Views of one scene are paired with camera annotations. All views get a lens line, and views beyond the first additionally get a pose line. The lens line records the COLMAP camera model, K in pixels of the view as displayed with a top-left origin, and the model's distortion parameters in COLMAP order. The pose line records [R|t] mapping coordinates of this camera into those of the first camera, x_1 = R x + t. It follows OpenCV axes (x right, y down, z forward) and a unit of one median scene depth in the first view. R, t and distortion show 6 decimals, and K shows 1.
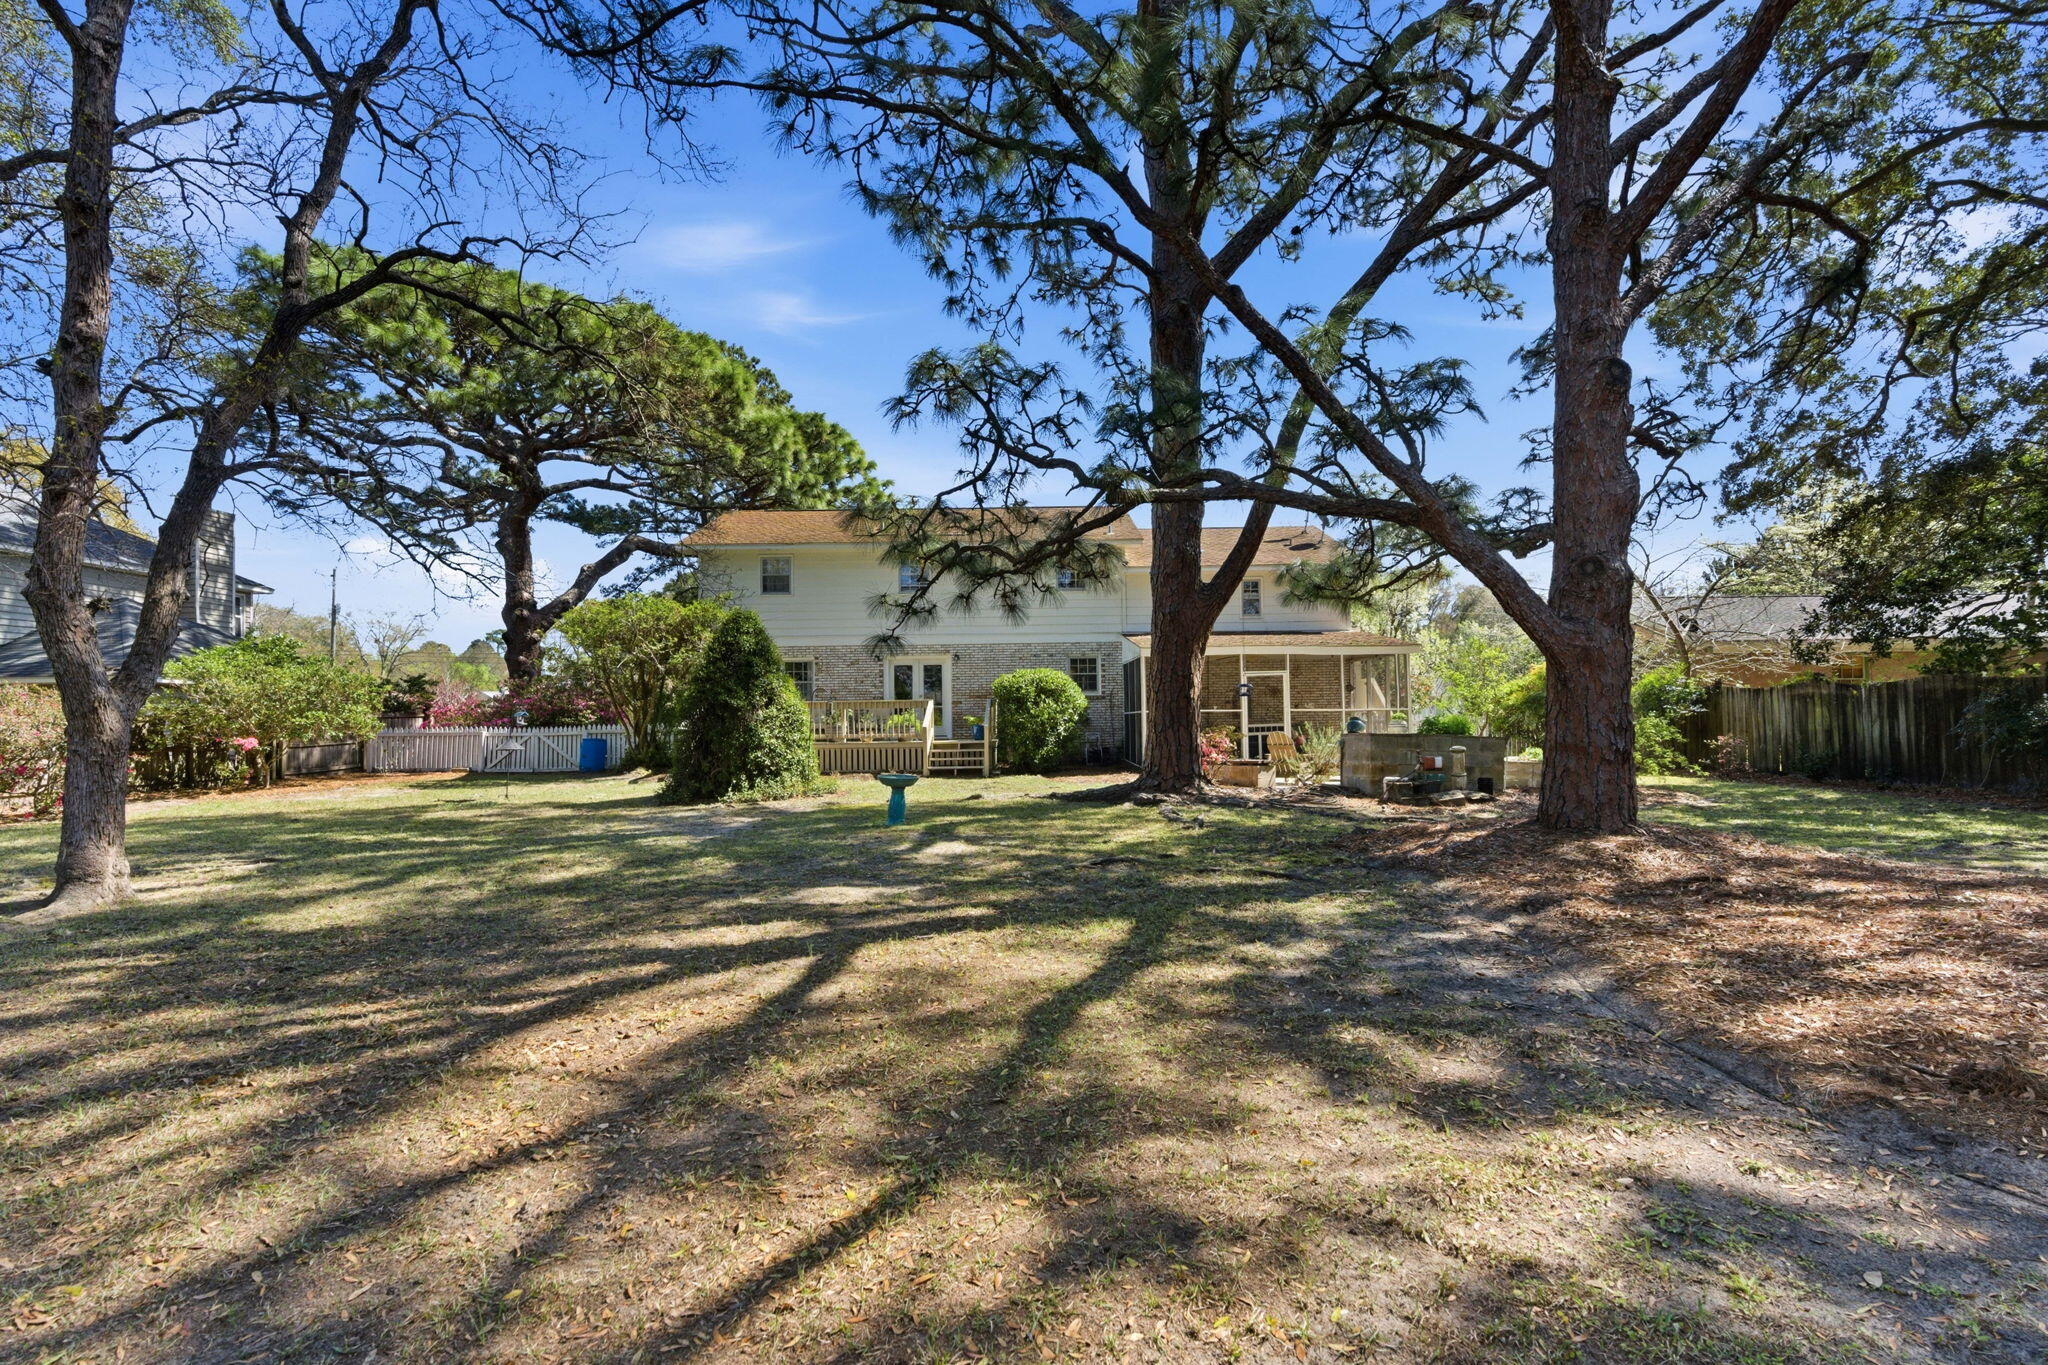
lens RADIAL K [[976.8, 0, 1027.8], [0, 976.8, 711.7], [0, 0, 1]] dist [-0.000109, 0.000009]
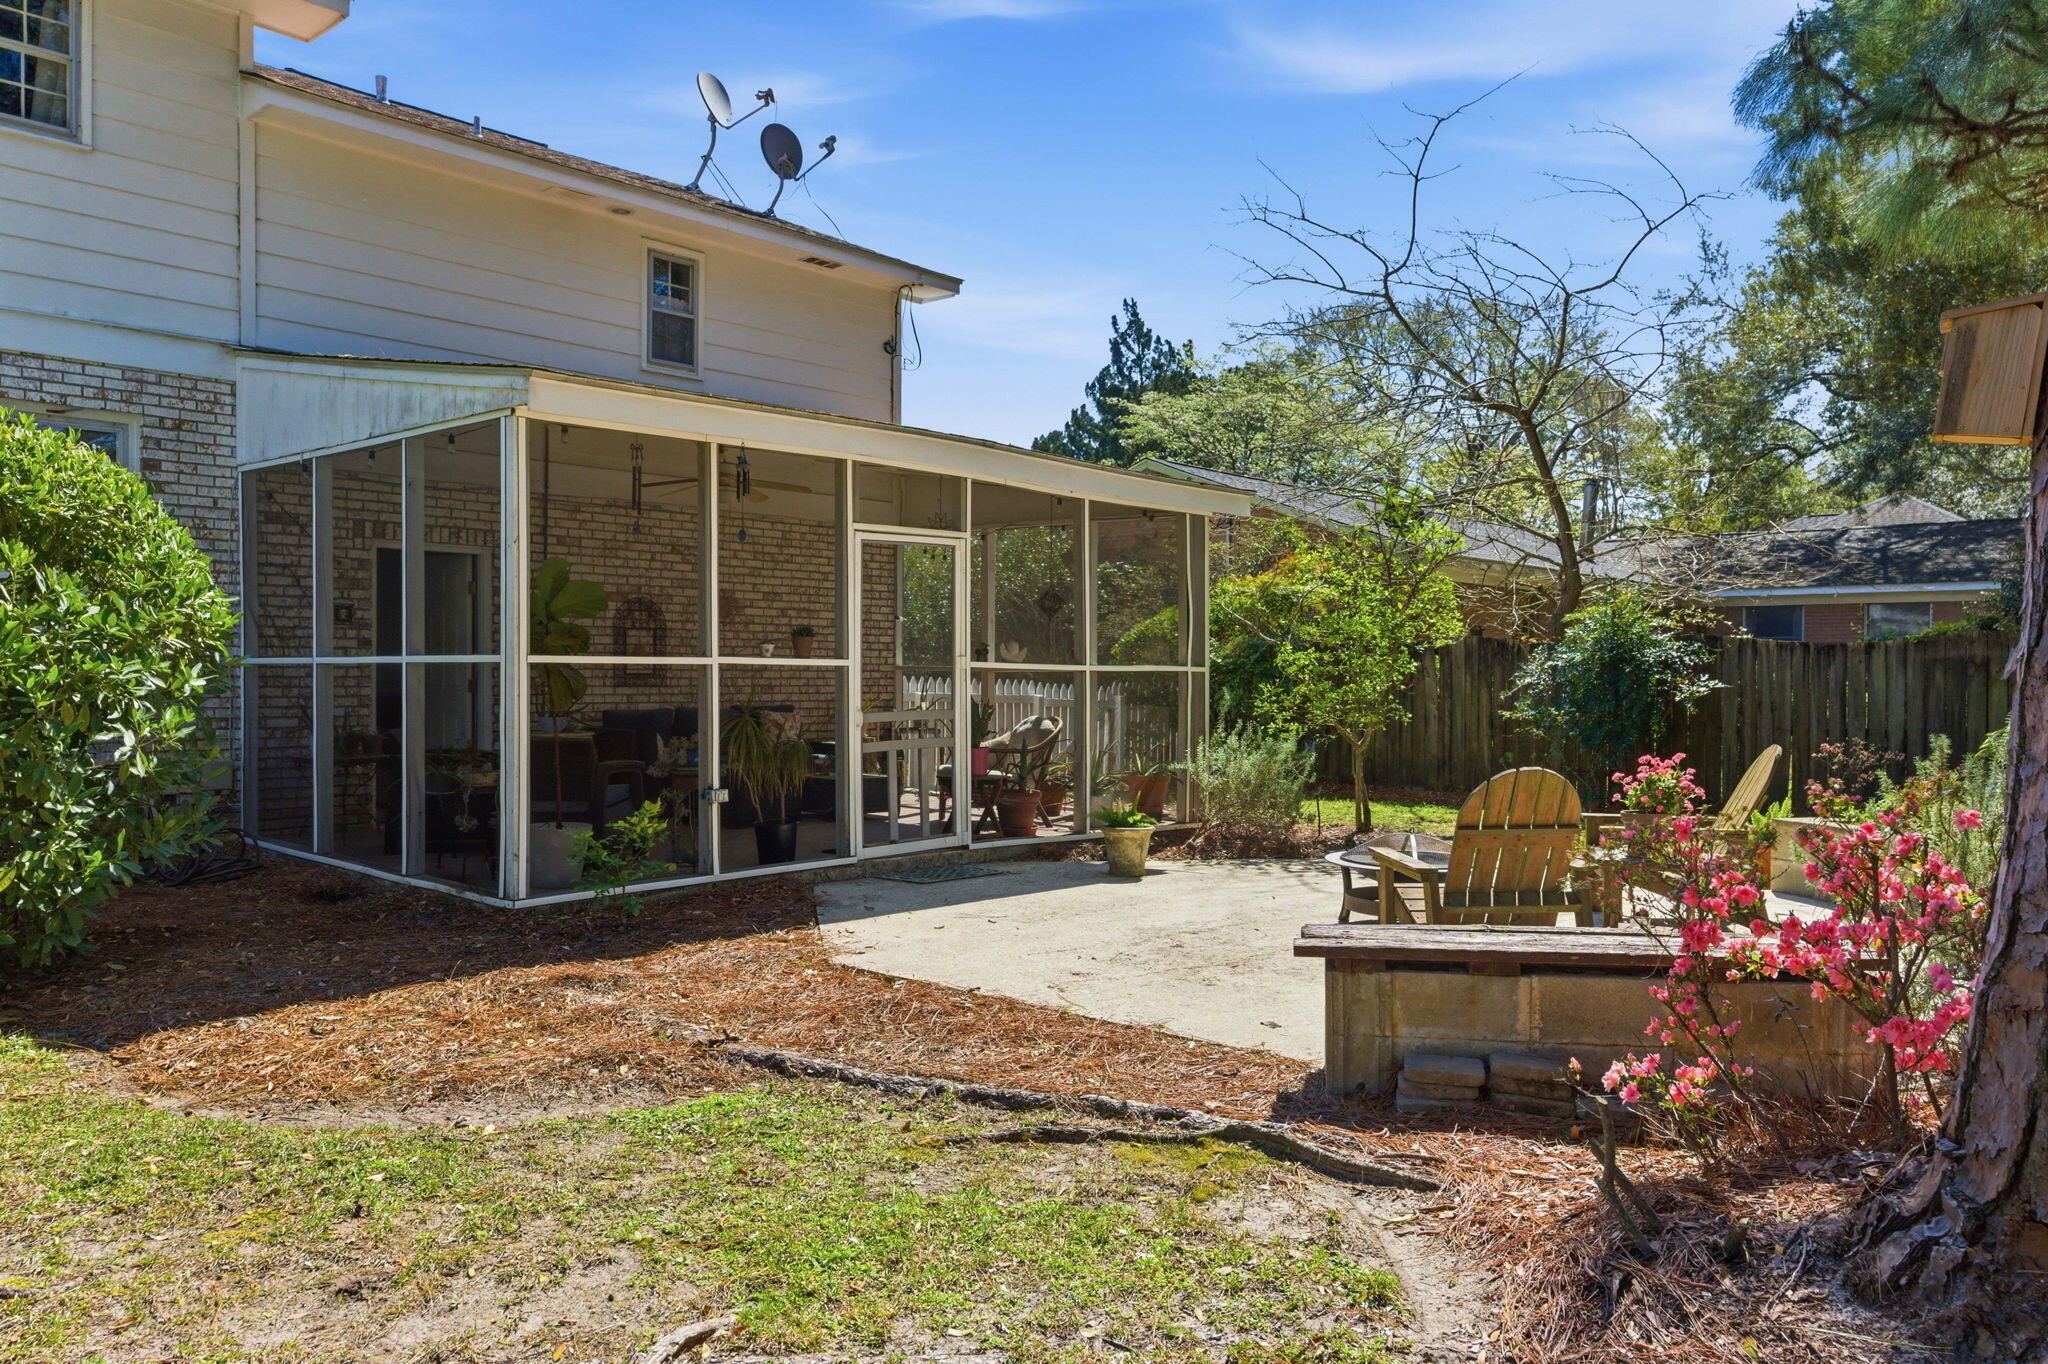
lens RADIAL K [[1493.3, 0, 1024.0], [0, 1493.3, 682.0], [0, 0, 1]] dist [0.000796, 0.002842]
pose [[0.701062, 0.016285, 0.712914, -0.045492], [-0.029937, 0.999530, 0.006608, -0.000388], [-0.712471, -0.025975, 0.701220, 0.667523]]
